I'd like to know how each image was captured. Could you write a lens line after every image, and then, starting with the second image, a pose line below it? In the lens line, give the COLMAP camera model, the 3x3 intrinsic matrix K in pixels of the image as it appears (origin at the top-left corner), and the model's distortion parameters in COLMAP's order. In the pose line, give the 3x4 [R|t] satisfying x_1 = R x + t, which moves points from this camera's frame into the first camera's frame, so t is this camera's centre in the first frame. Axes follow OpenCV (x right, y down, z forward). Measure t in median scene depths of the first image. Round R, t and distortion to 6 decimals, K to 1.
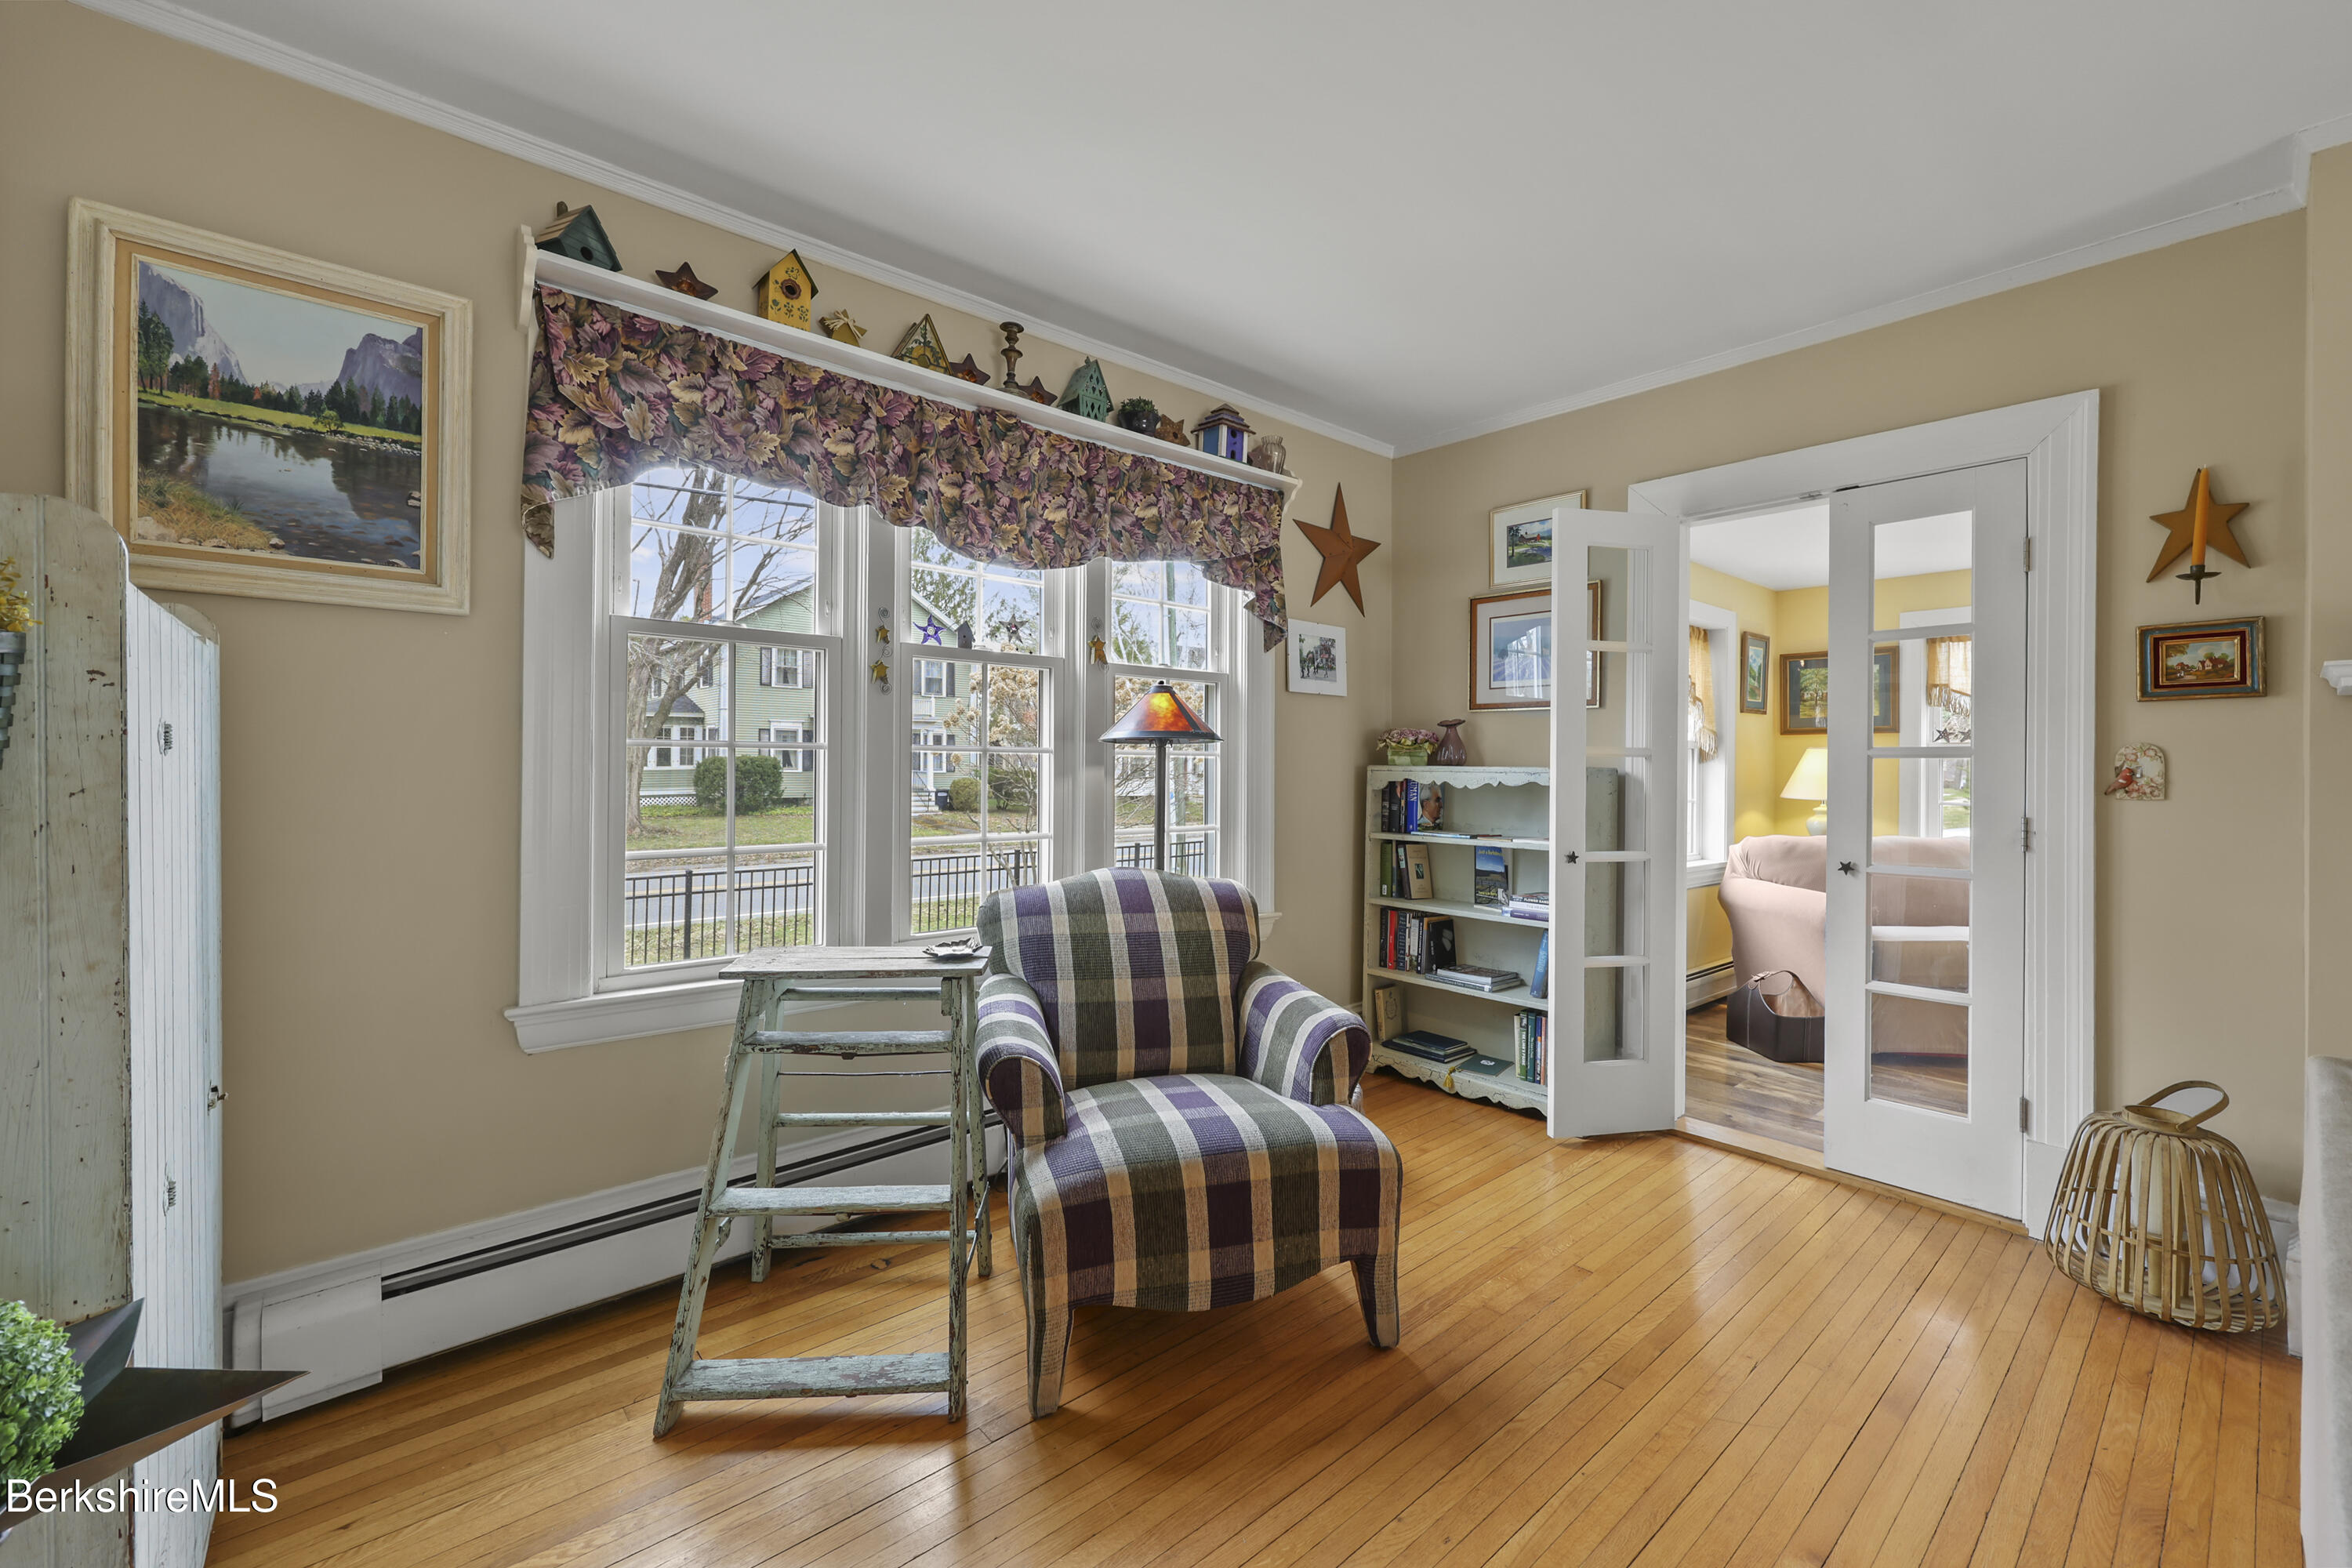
lens RADIAL K [[959.1, 0, 1184.8], [0, 959.1, 767.5], [0, 0, 1]] dist [0.002689, -0.000877]
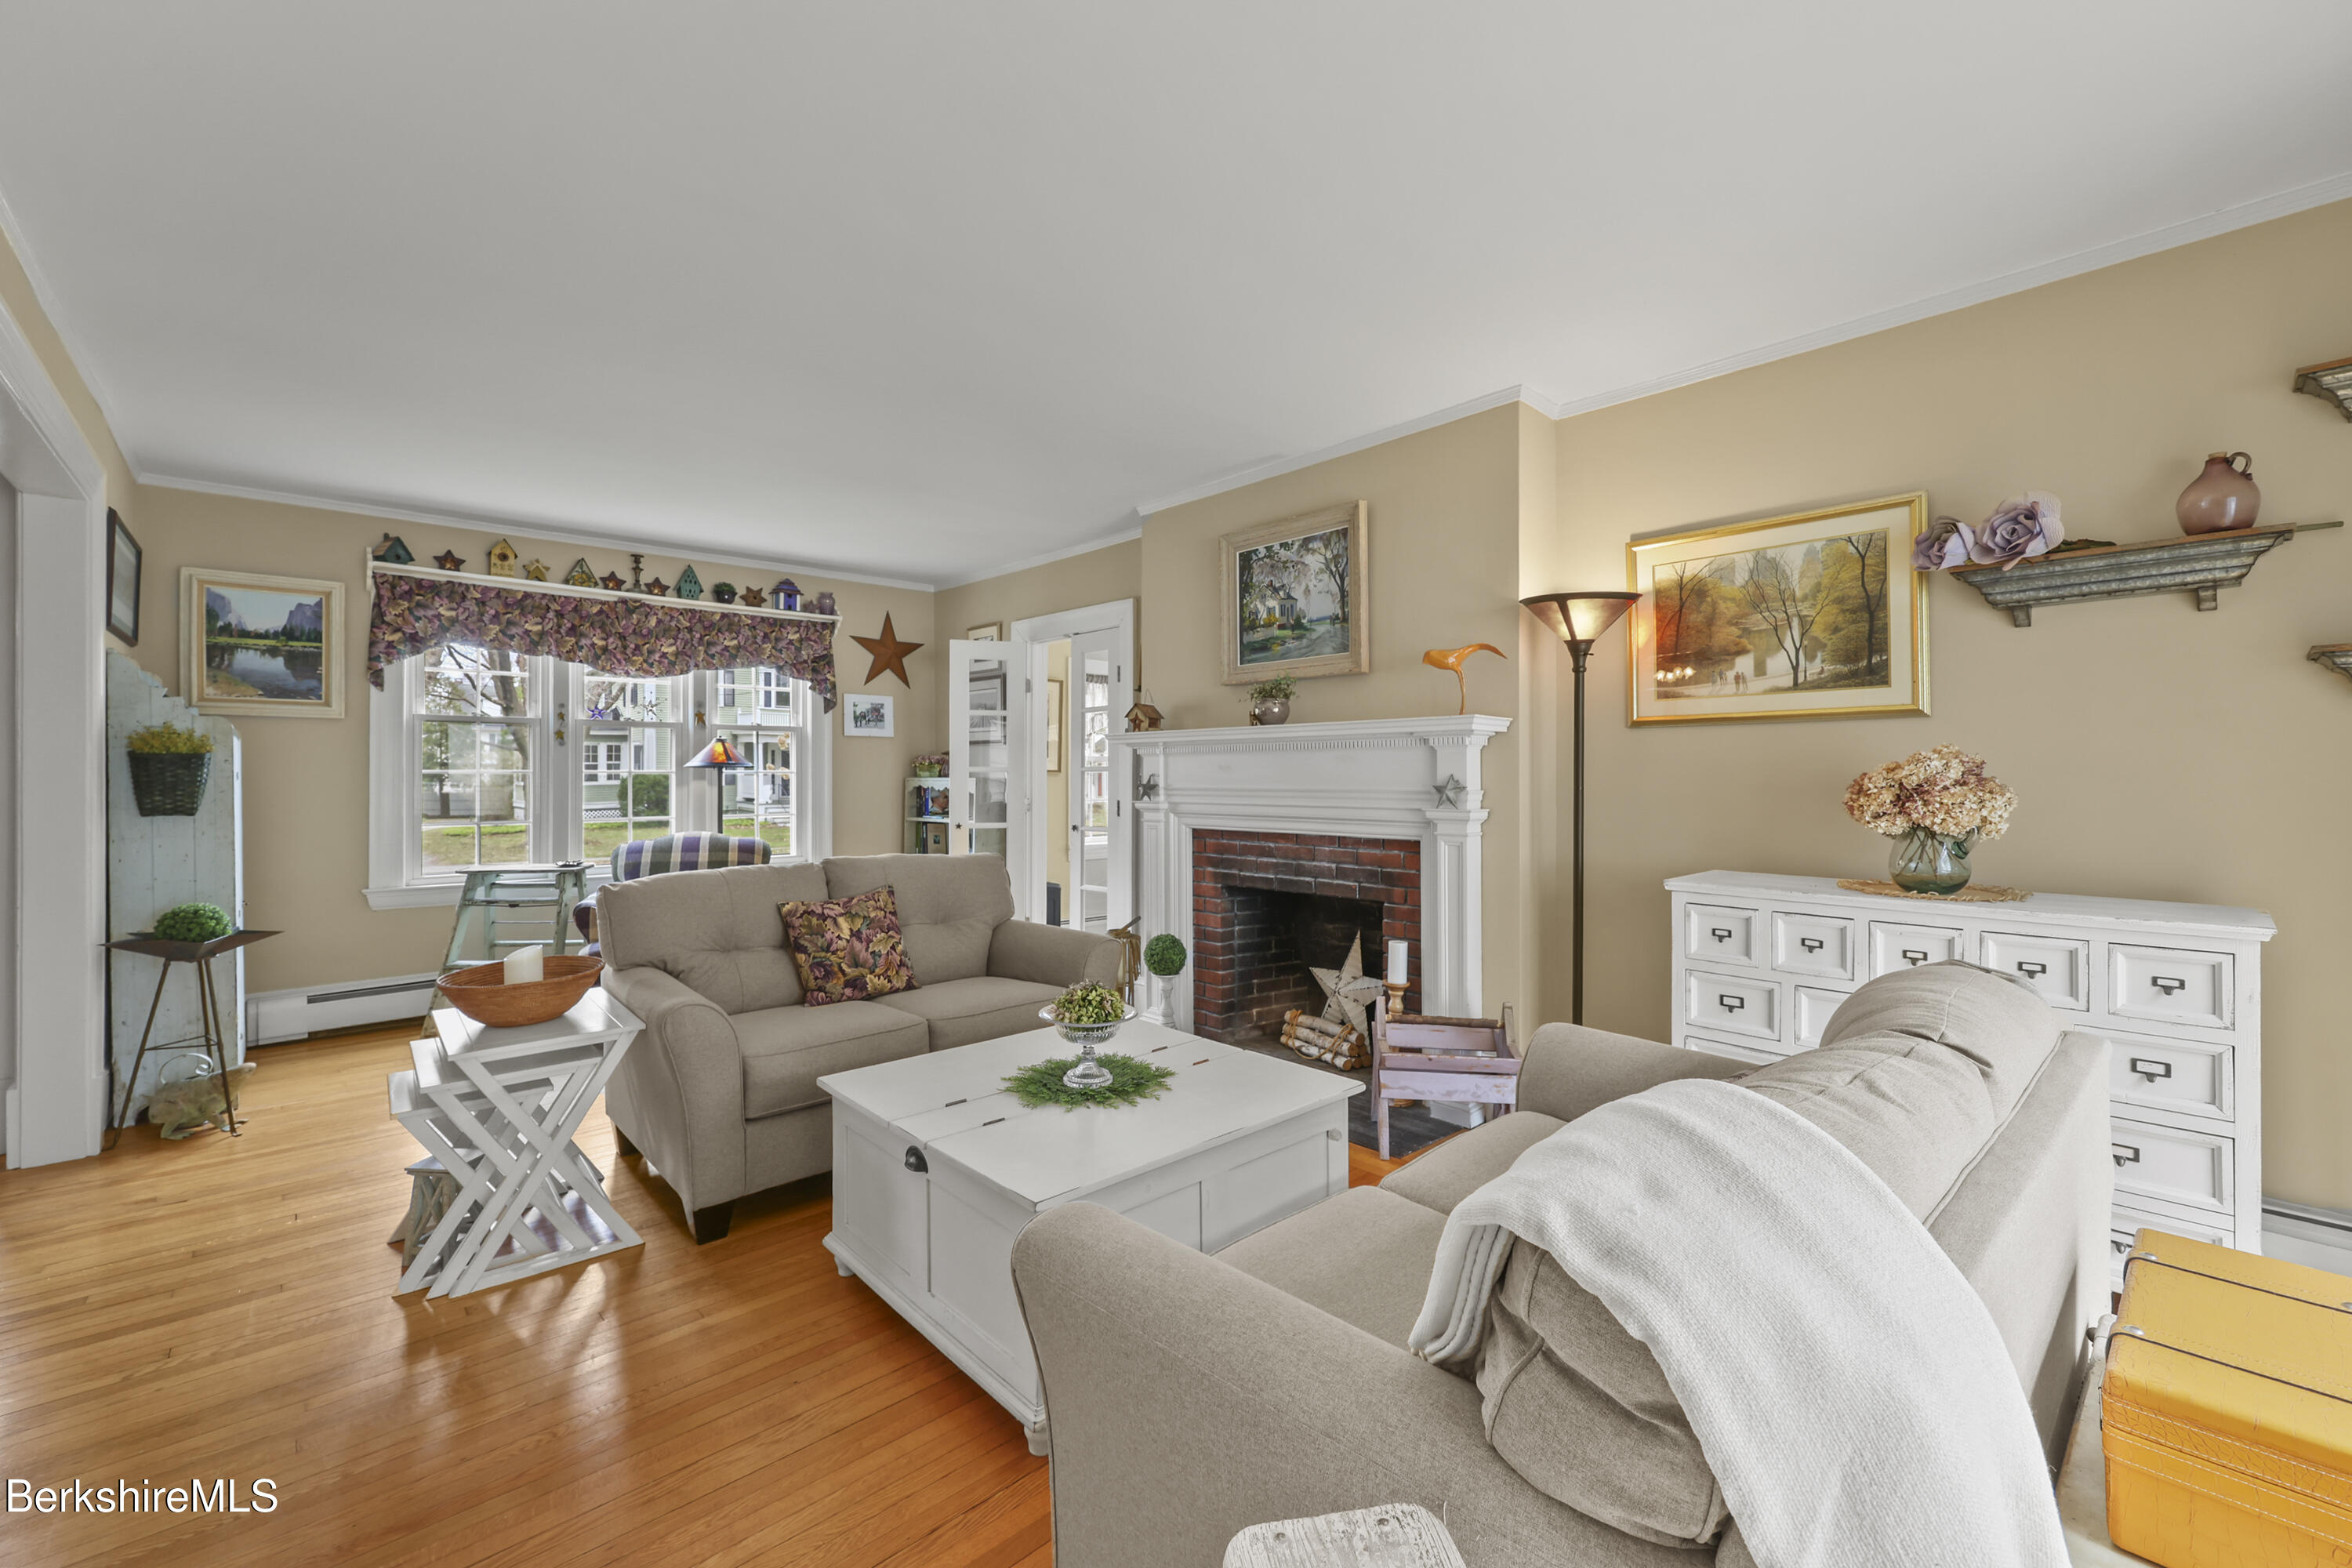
lens RADIAL K [[959.1, 0, 1172.5], [0, 959.1, 776.0], [0, 0, 1]] dist [0.002689, -0.000877]
pose [[0.999437, -0.010559, 0.031862, 0.924147], [0.010612, 0.999943, -0.001498, 0.003864], [-0.031844, 0.001835, 0.999491, -1.084100]]
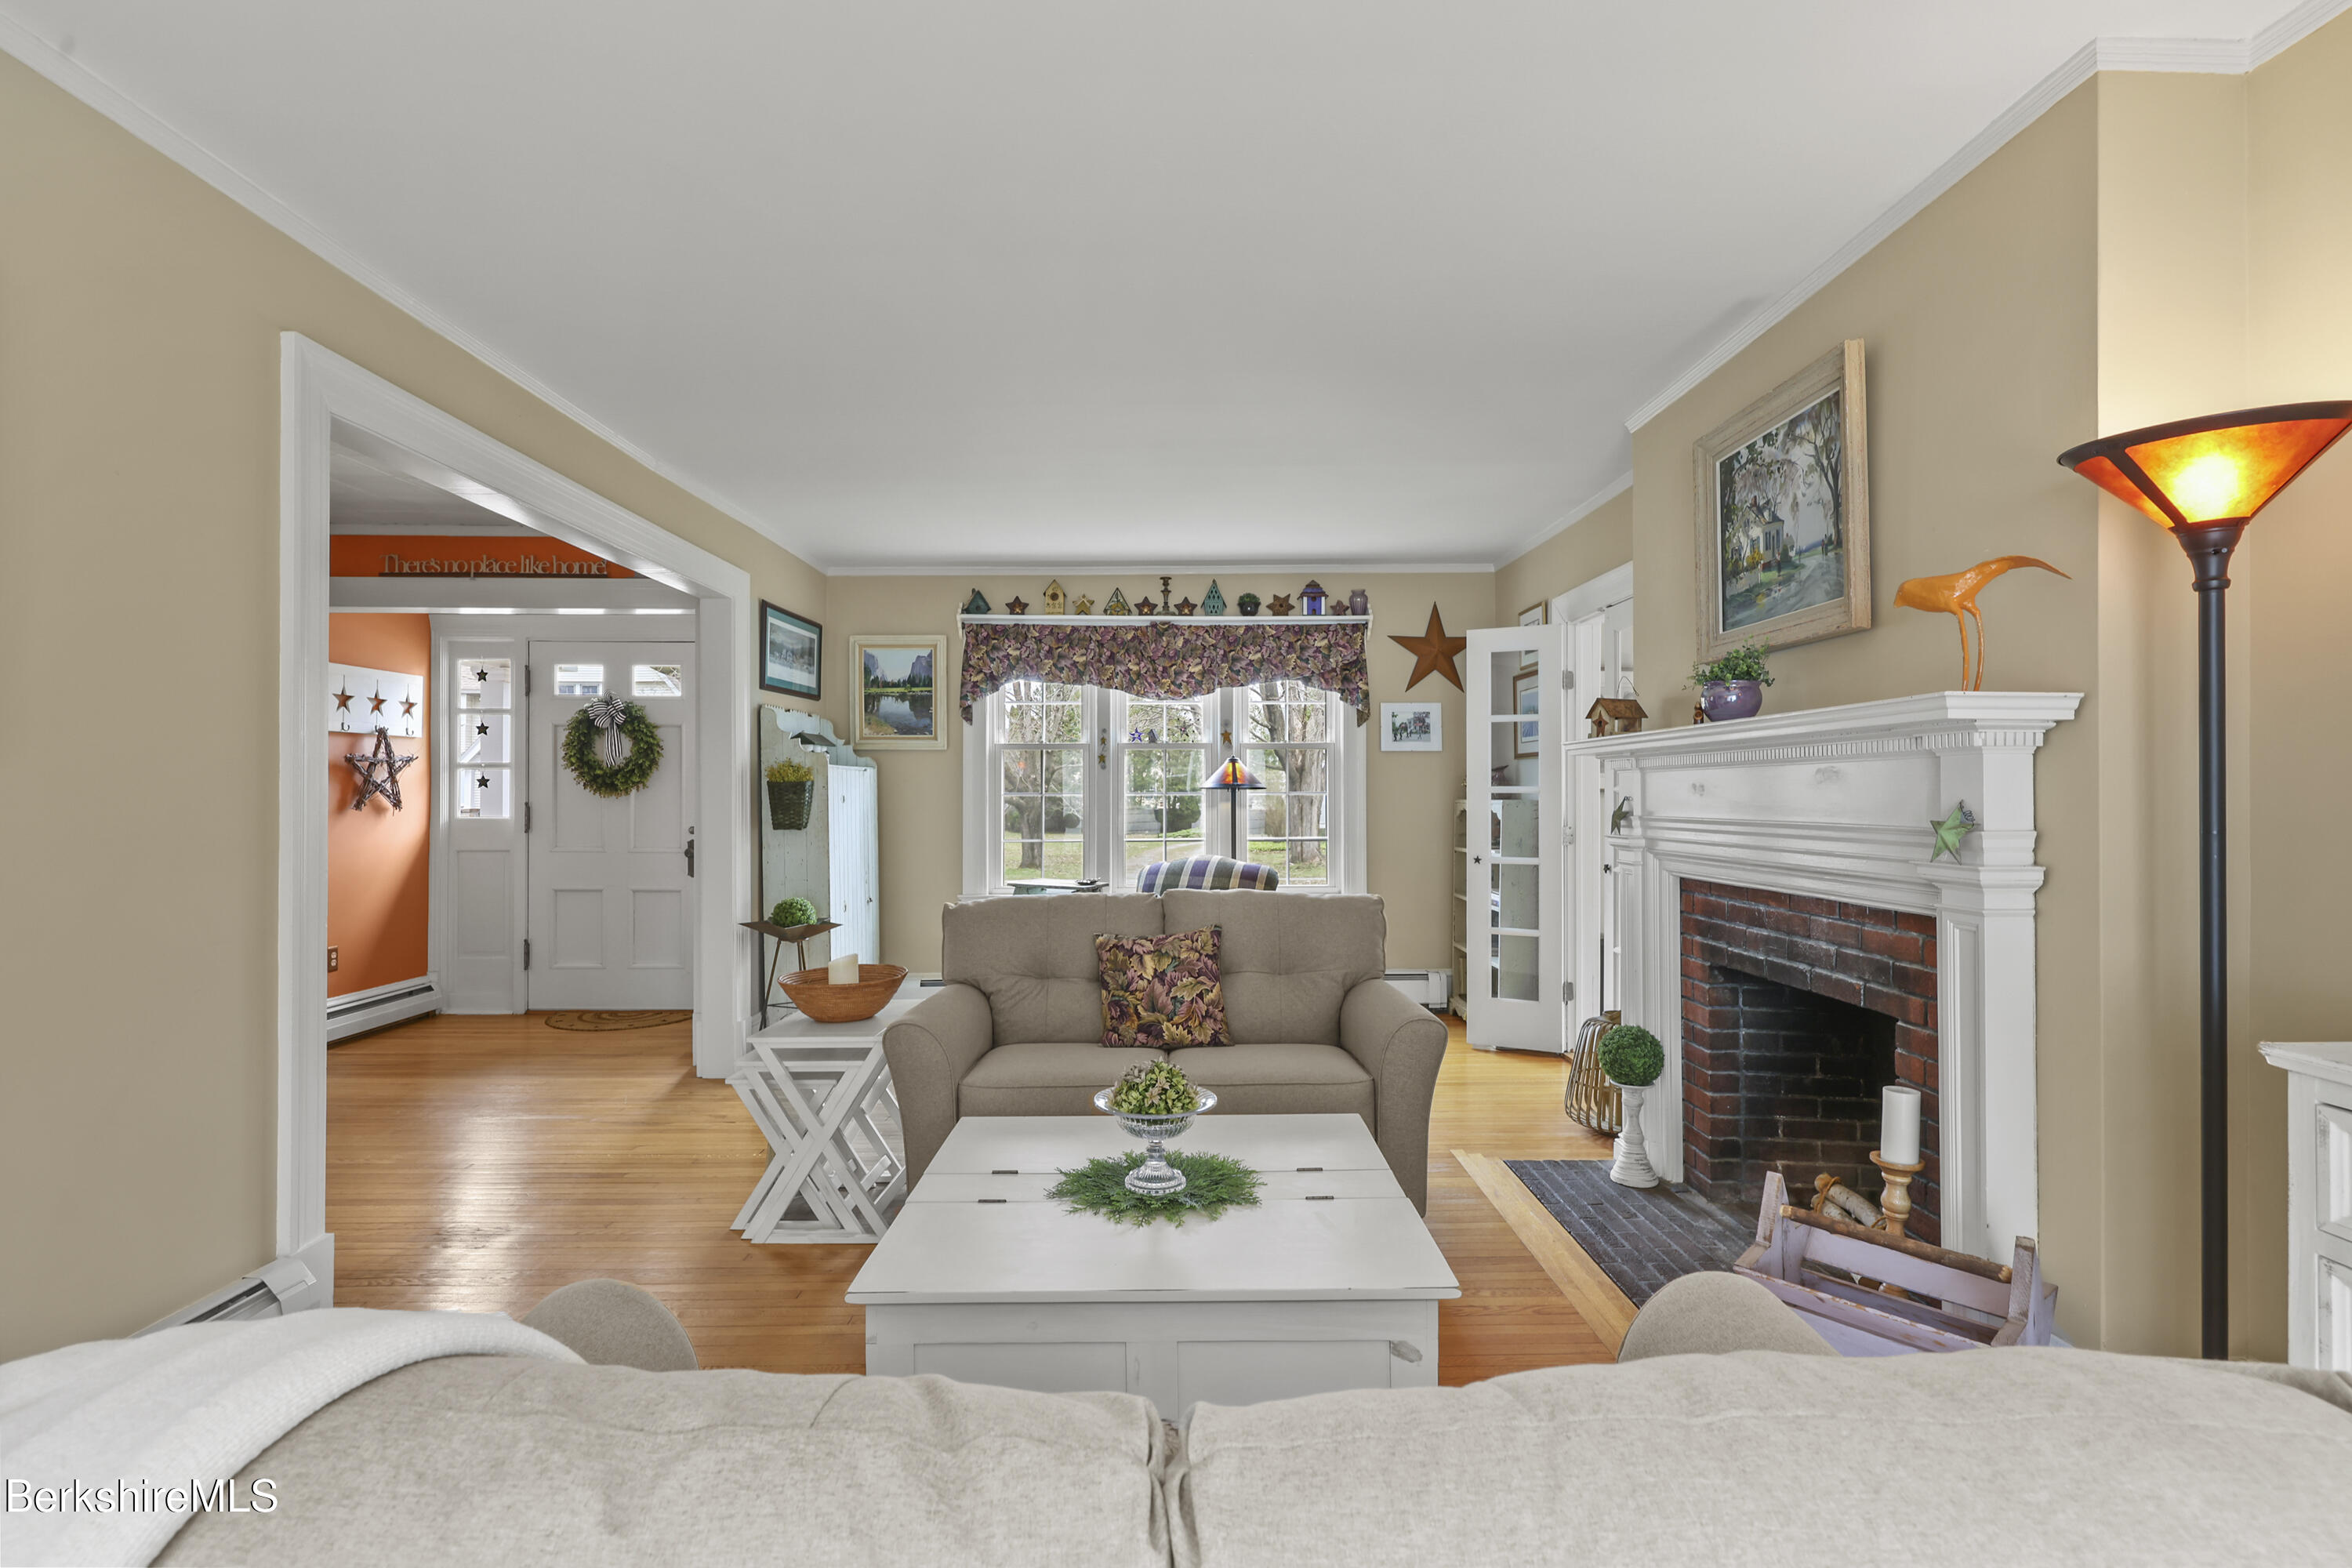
lens RADIAL K [[1126.3, 0, 1182.6], [0, 1126.3, 790.4], [0, 0, 1]] dist [0.001075, 0.000307]
pose [[0.763774, -0.013875, -0.645334, 1.454682], [0.008597, 0.999899, -0.011323, 0.000594], [0.645426, 0.003100, 0.763816, -0.807414]]
